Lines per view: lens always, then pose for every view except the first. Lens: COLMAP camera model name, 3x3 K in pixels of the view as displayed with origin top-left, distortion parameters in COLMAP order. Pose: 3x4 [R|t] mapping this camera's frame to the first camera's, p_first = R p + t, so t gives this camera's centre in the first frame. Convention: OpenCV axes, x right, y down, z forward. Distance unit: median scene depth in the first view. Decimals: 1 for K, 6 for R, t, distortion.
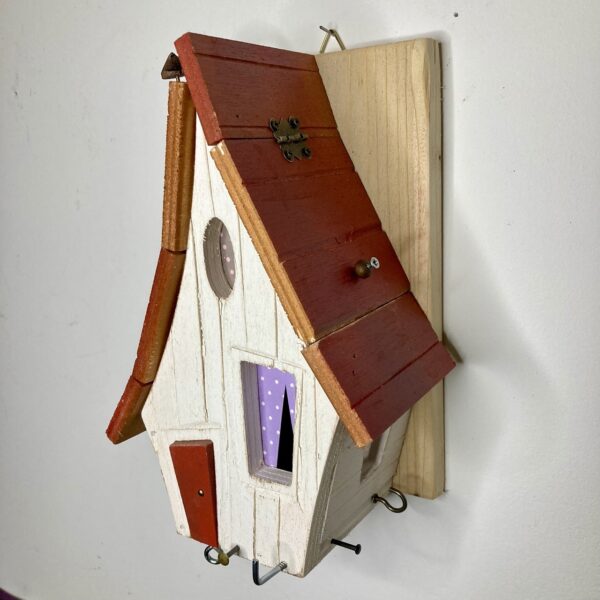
lens RADIAL K [[666.1, 0, 300.7], [0, 666.1, 299.8], [0, 0, 1]] dist [0.018898, 0.000000]
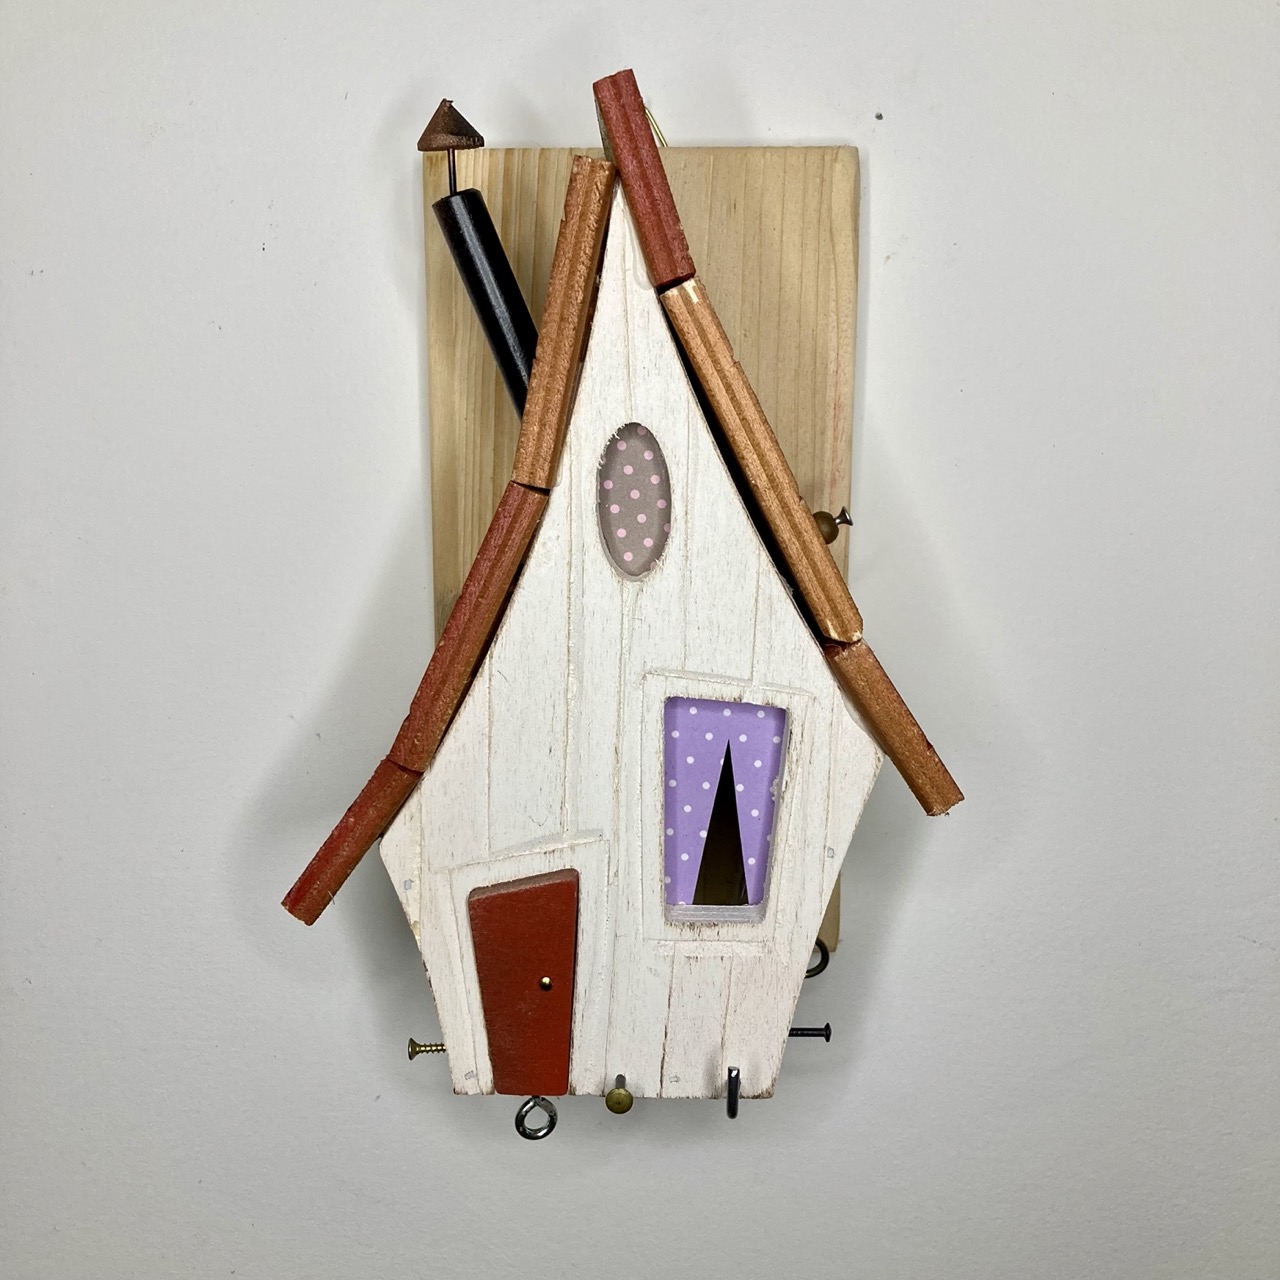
lens RADIAL K [[1420.9, 0, 645.3], [0, 1420.9, 638.7], [0, 0, 1]] dist [0.018898, 0.000000]
pose [[0.854706, -0.032869, 0.518070, -0.628515], [0.063141, 0.997166, -0.040905, 0.082798], [-0.515258, 0.067673, 0.854359, 0.041617]]
